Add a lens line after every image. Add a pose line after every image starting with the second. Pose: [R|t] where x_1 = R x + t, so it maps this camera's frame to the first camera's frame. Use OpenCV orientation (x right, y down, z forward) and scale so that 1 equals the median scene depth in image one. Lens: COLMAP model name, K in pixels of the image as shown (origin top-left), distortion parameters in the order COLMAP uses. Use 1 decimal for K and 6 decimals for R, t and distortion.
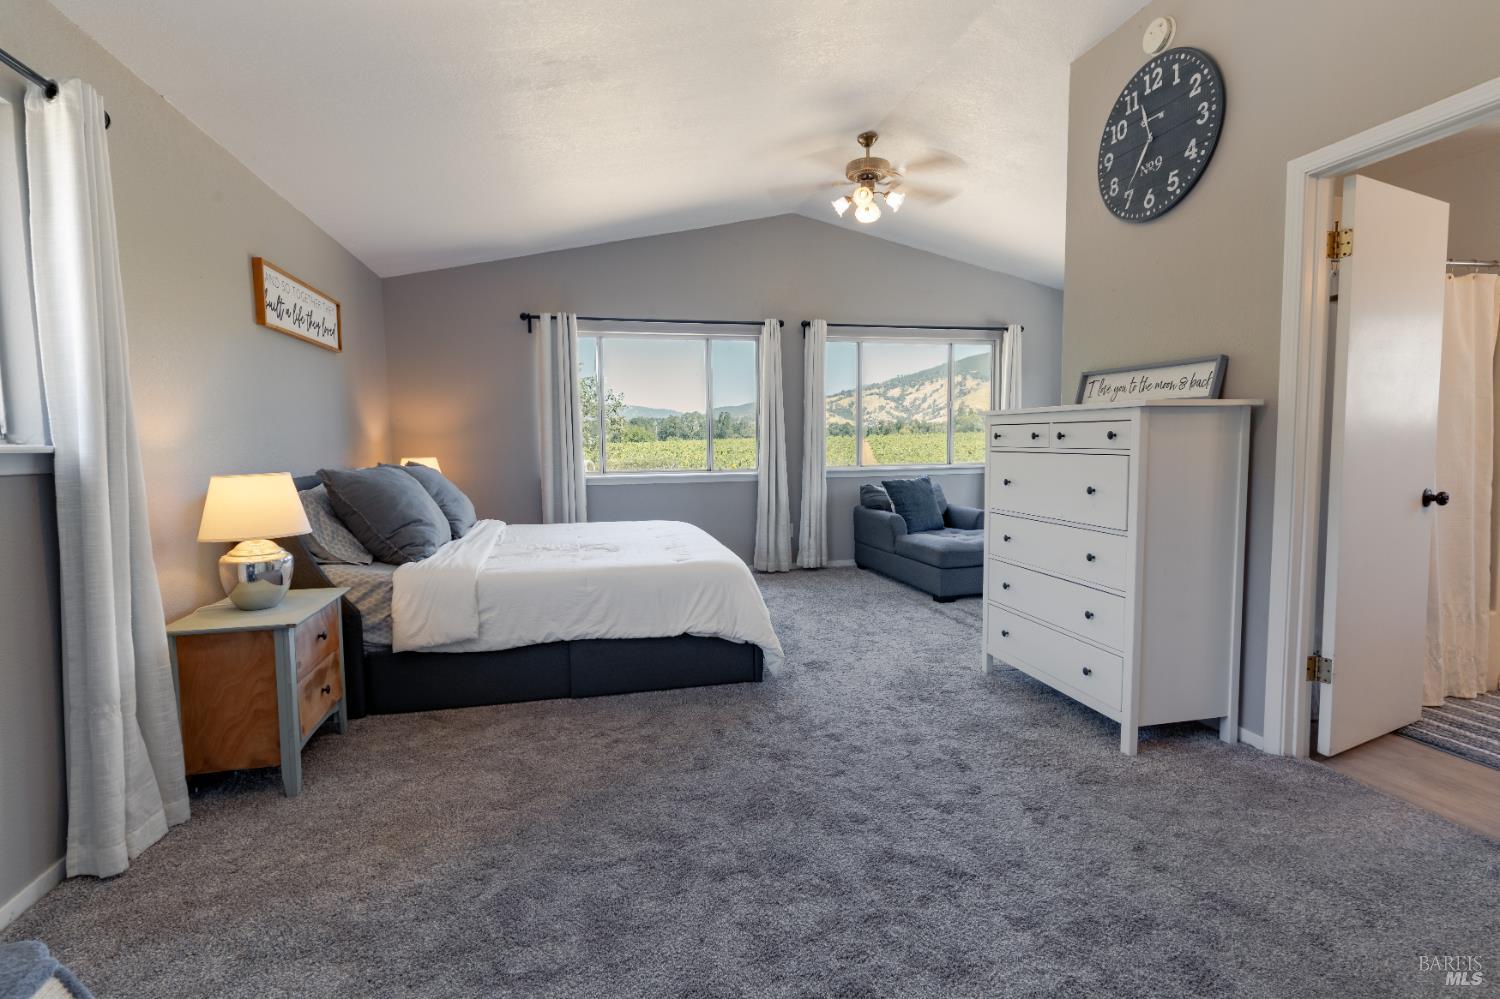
lens RADIAL K [[708.2, 0, 748.9], [0, 708.2, 497.3], [0, 0, 1]] dist [0.001279, 0.000399]
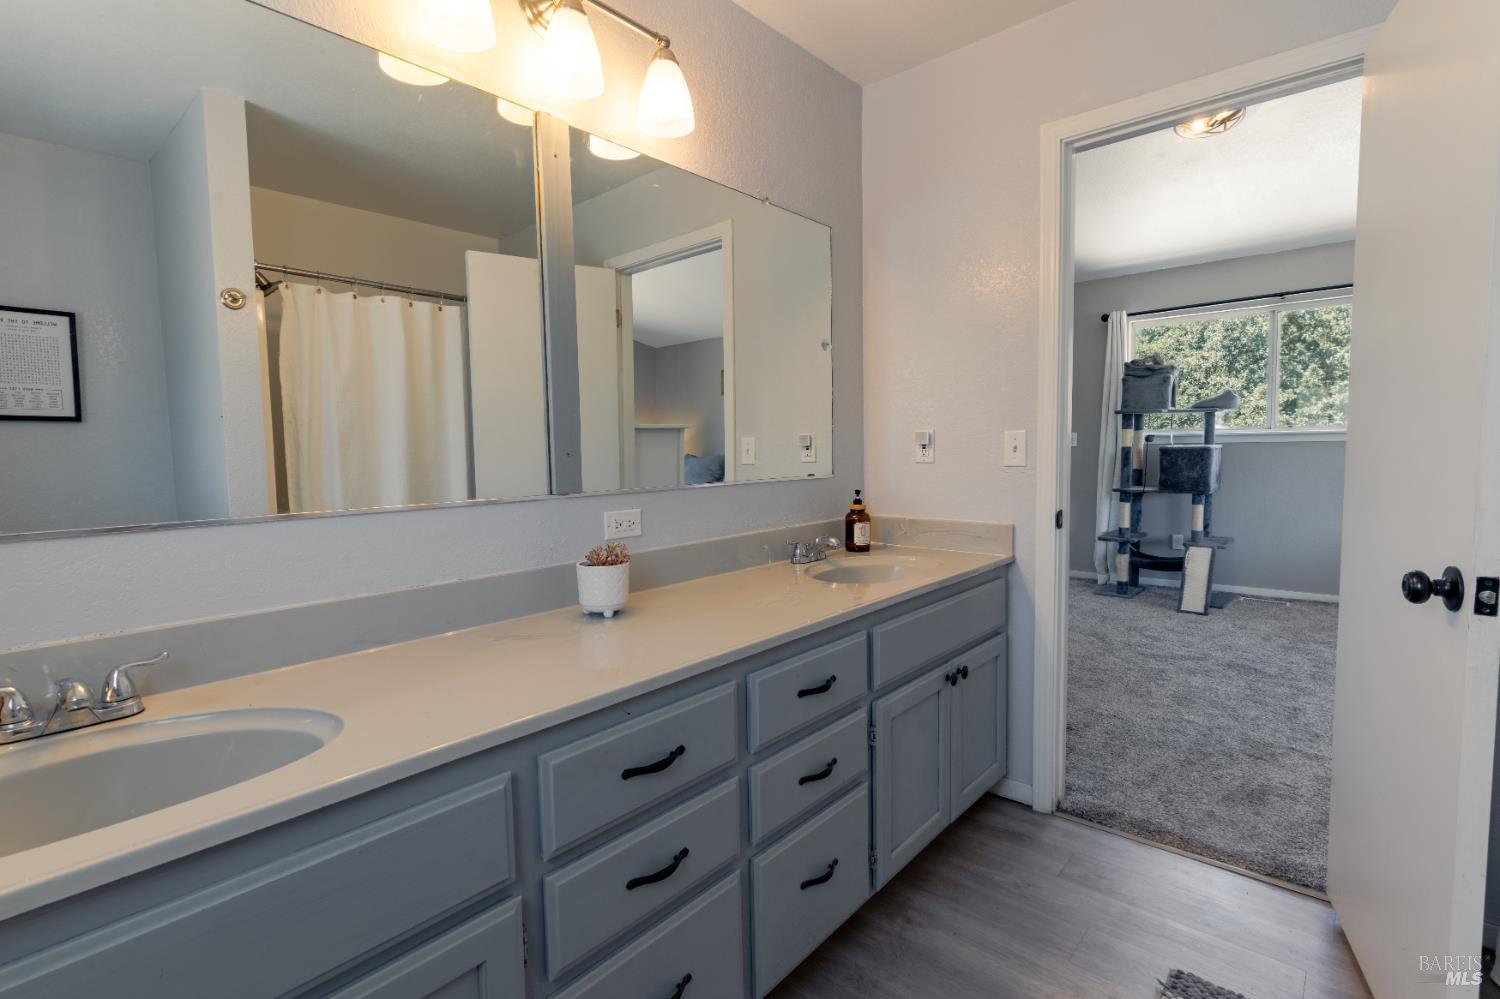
lens RADIAL K [[708.2, 0, 748.9], [0, 708.2, 497.3], [0, 0, 1]] dist [0.001279, 0.000399]
pose [[-0.814595, 0.075229, -0.575131, 1.380826], [-0.011824, 0.989194, 0.146137, -0.099963], [0.579910, 0.125843, -0.804902, 0.982715]]
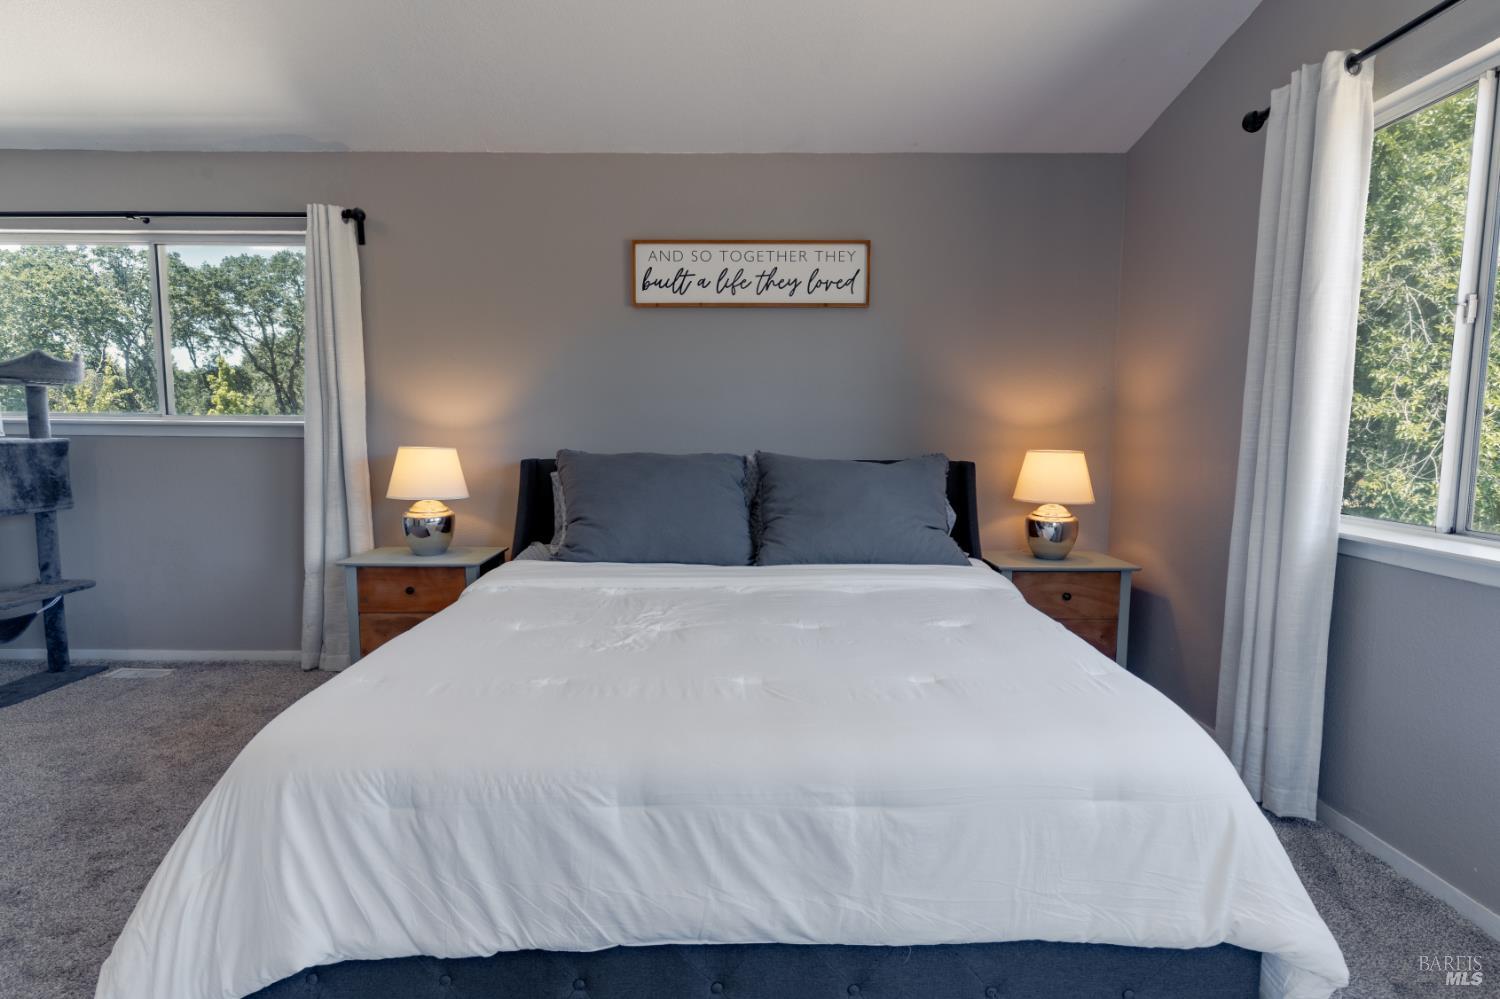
lens RADIAL K [[727.1, 0, 748.6], [0, 727.1, 495.2], [0, 0, 1]] dist [0.000630, 0.000009]
pose [[-0.234126, 0.104271, -0.966598, 0.335424], [-0.080619, 0.988725, 0.126185, -0.128238], [0.968858, 0.107470, -0.223080, 1.516831]]
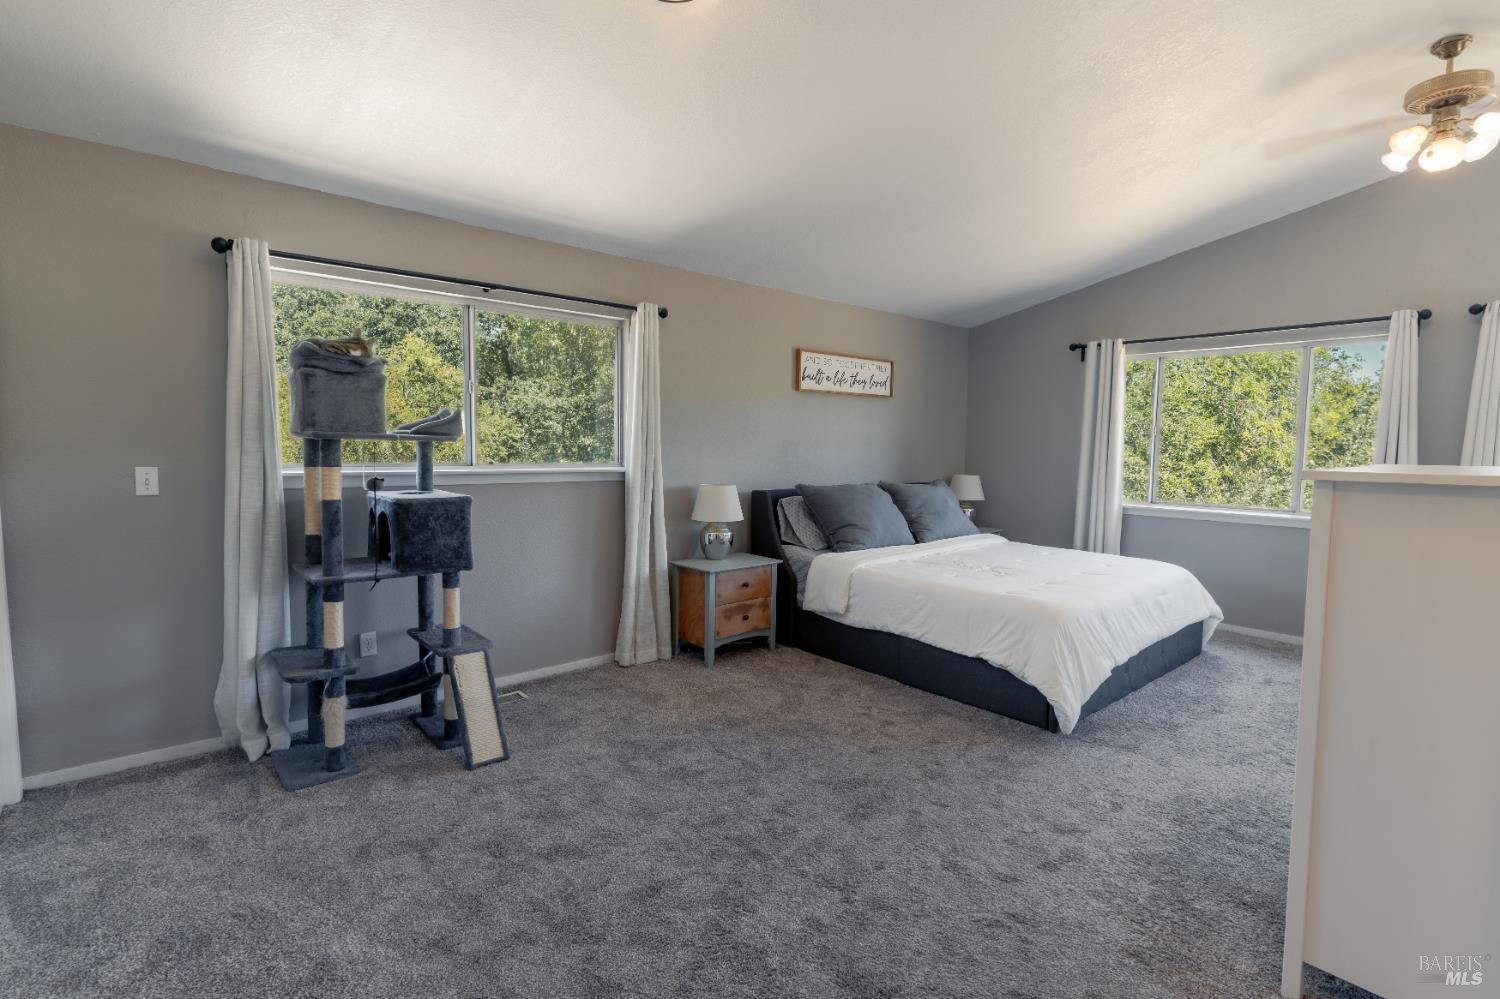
lens RADIAL K [[708.2, 0, 748.9], [0, 708.2, 497.3], [0, 0, 1]] dist [0.001279, 0.000399]
pose [[0.467145, 0.086862, -0.879904, 0.726145], [-0.090165, 0.994655, 0.050321, -0.080266], [0.879572, 0.055829, 0.472480, 0.176222]]
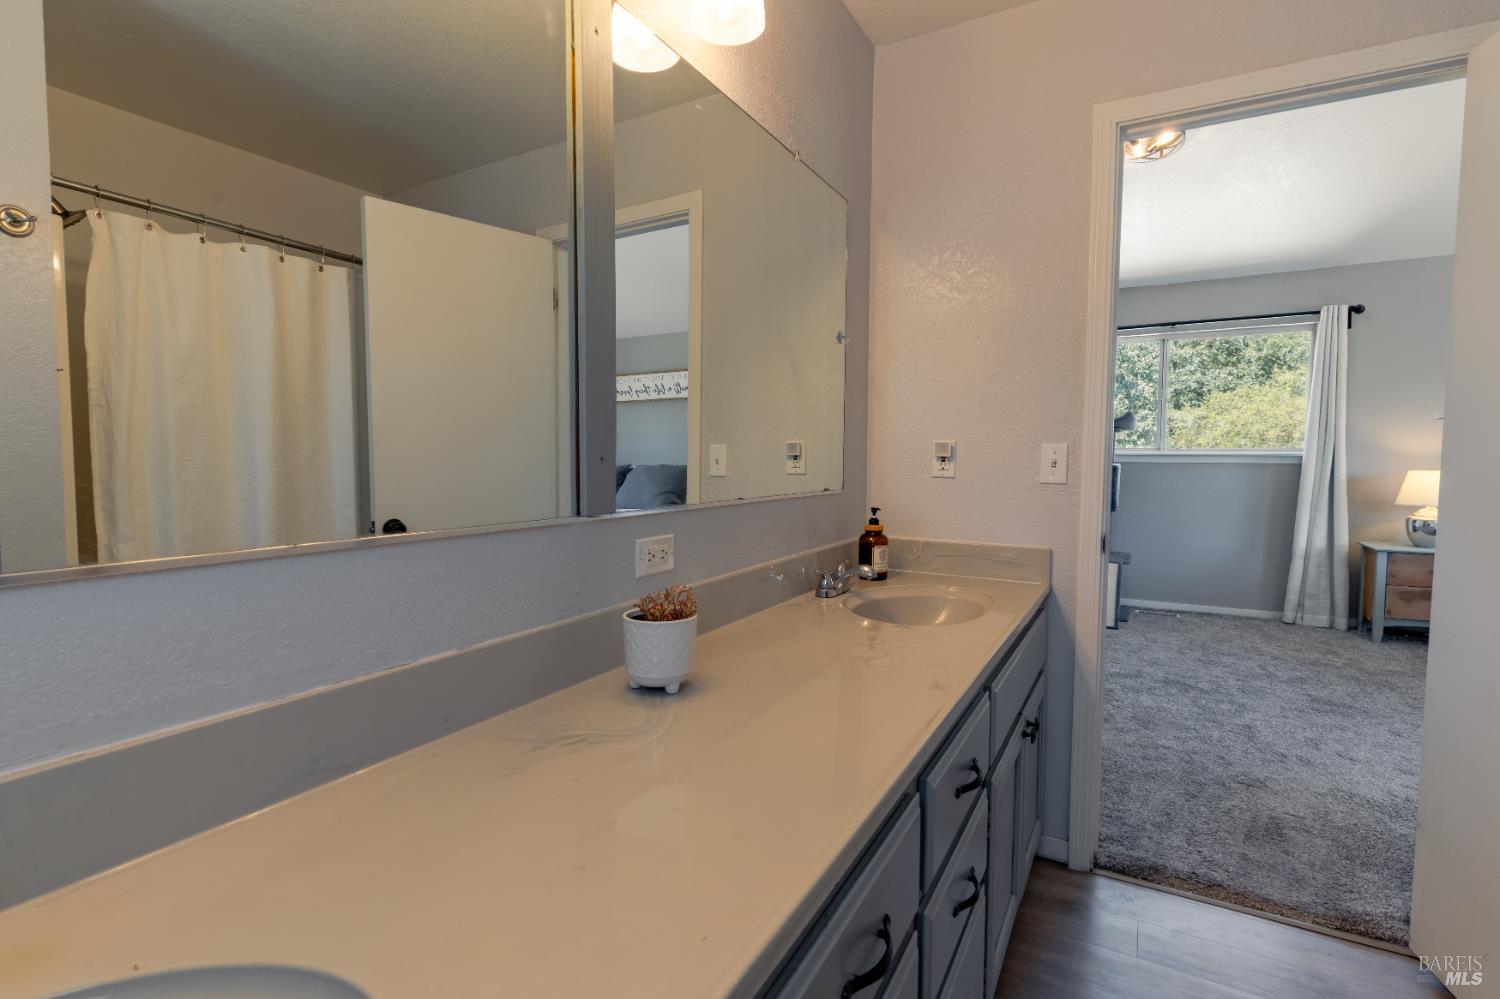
lens RADIAL K [[708.2, 0, 748.9], [0, 708.2, 497.3], [0, 0, 1]] dist [0.001279, 0.000399]
pose [[-0.680450, 0.057963, -0.730499, 1.404422], [-0.049662, 0.990927, 0.124887, -0.082970], [0.731110, 0.121257, -0.671398, 0.781913]]
